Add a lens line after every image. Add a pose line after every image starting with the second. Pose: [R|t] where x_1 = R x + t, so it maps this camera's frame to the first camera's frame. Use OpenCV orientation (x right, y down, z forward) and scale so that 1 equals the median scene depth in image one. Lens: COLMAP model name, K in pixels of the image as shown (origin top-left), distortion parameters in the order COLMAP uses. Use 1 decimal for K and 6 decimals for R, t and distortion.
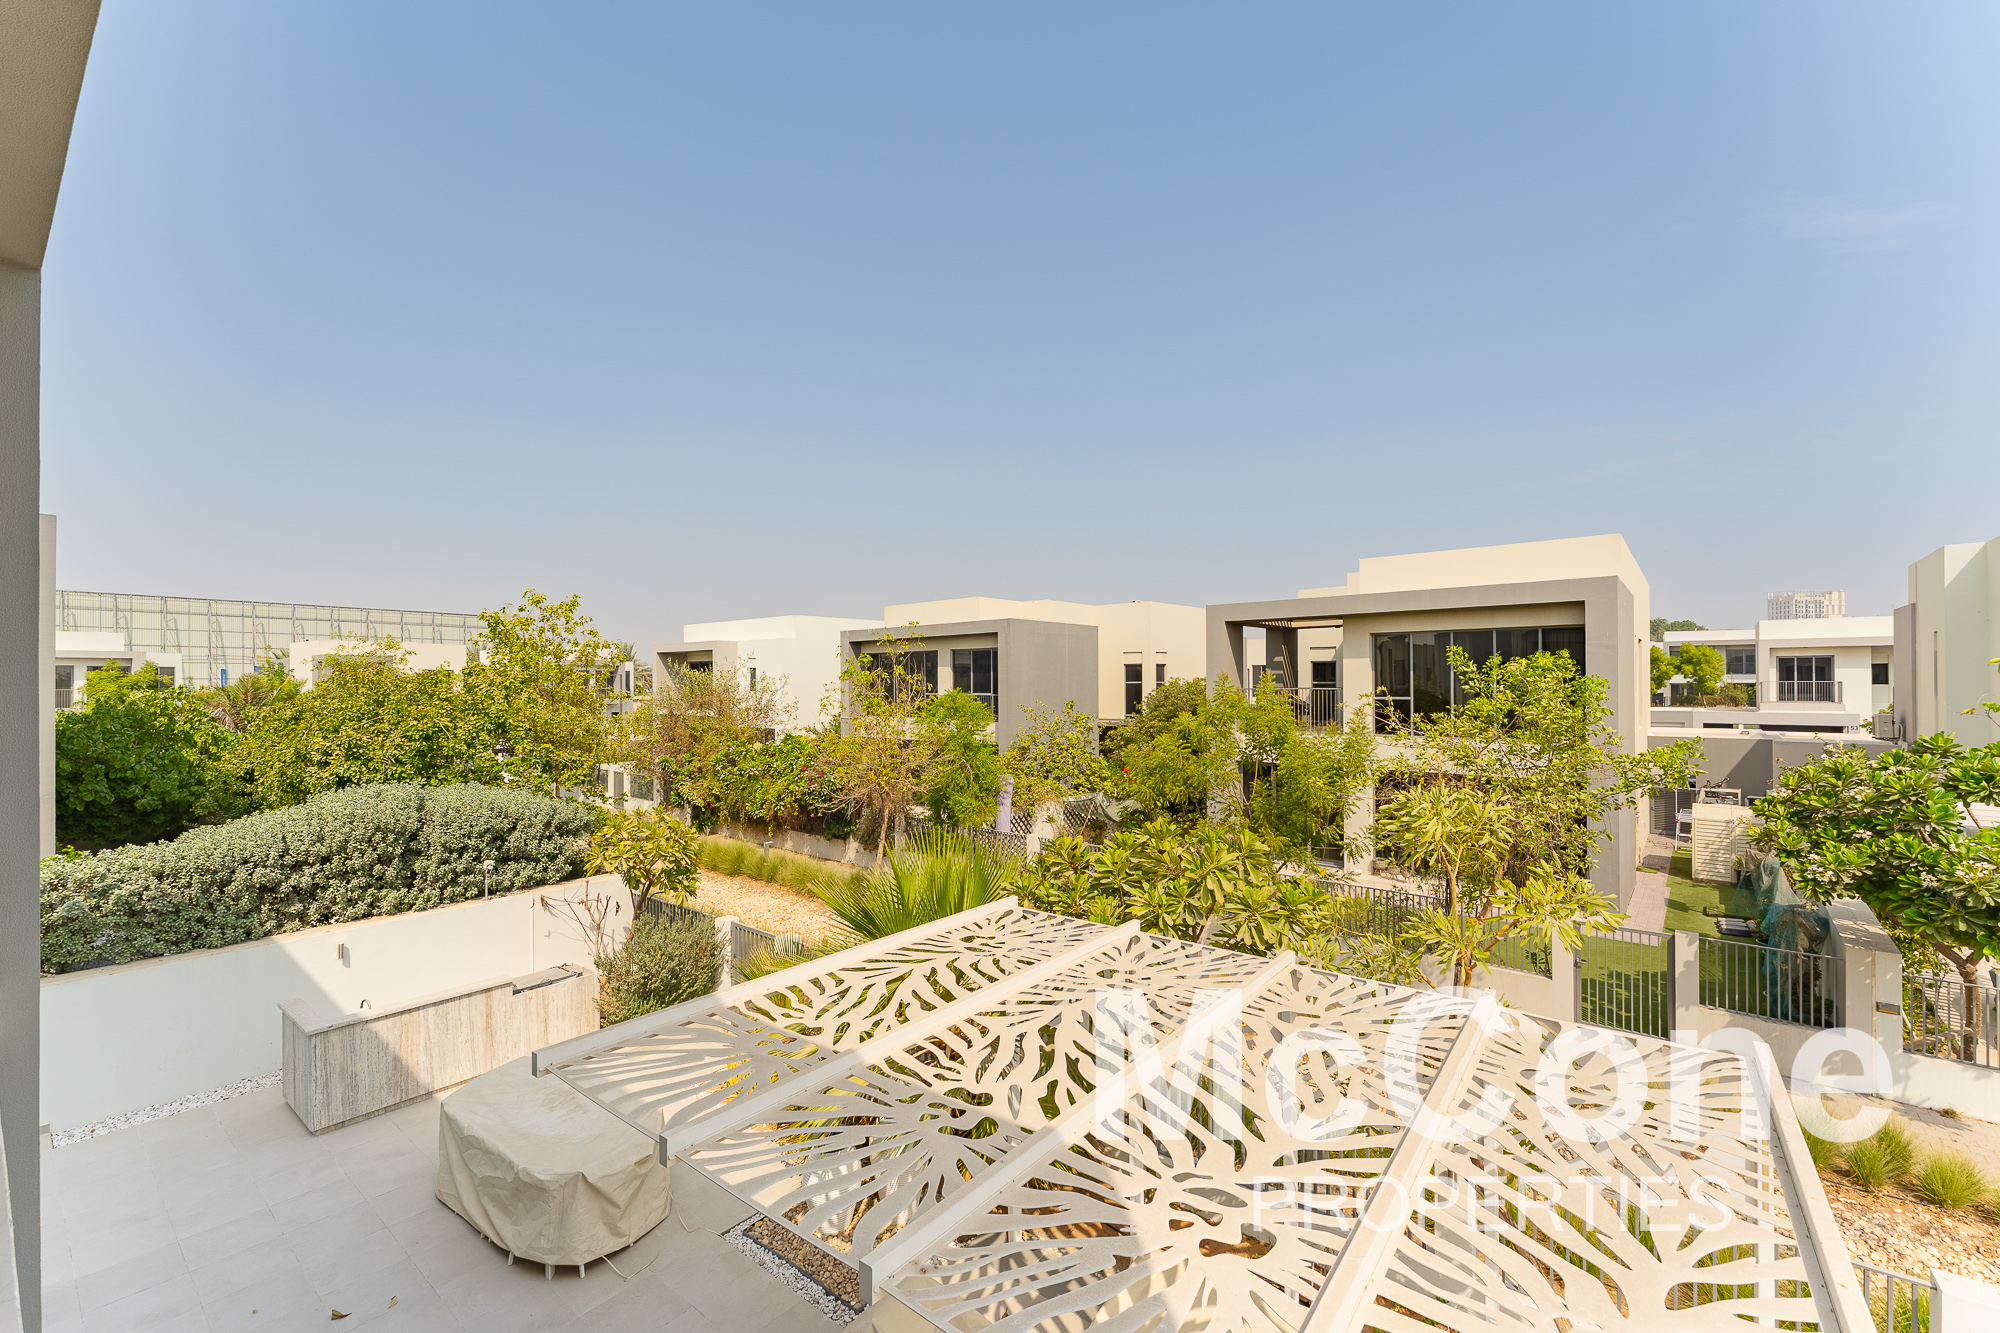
lens RADIAL K [[807.1, 0, 995.8], [0, 807.1, 685.9], [0, 0, 1]] dist [0.000120, 0.000084]
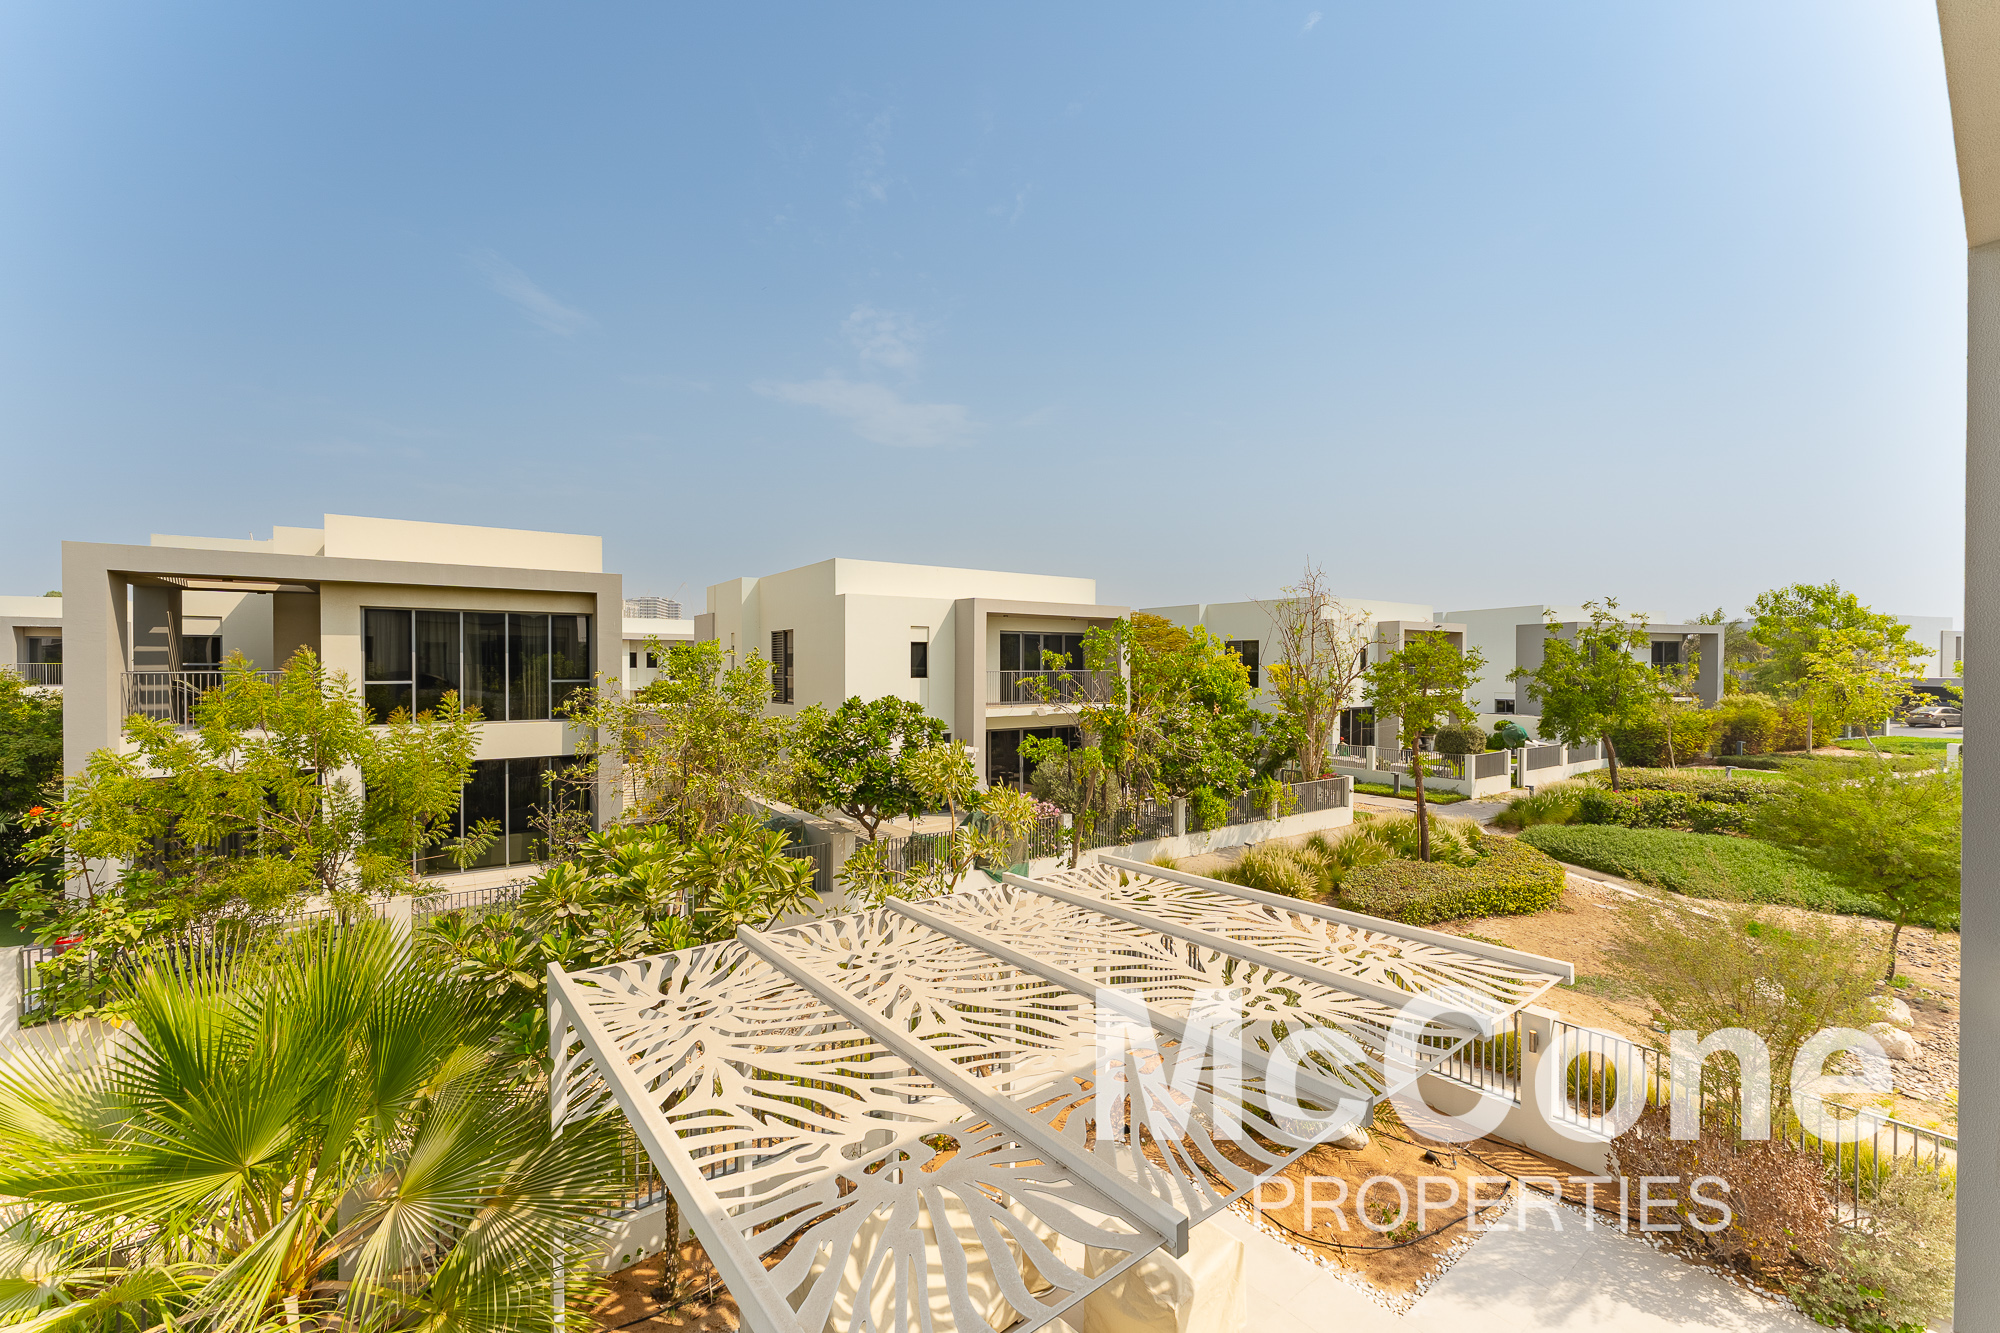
lens RADIAL K [[799.0, 0, 1000.0], [0, 799.0, 666.5], [0, 0, 1]] dist [0.000256, 0.000040]
pose [[0.248040, 0.003430, 0.968744, -0.795014], [-0.000633, 0.999994, -0.003379, 0.001130], [-0.968749, 0.000225, 0.248041, 0.625580]]
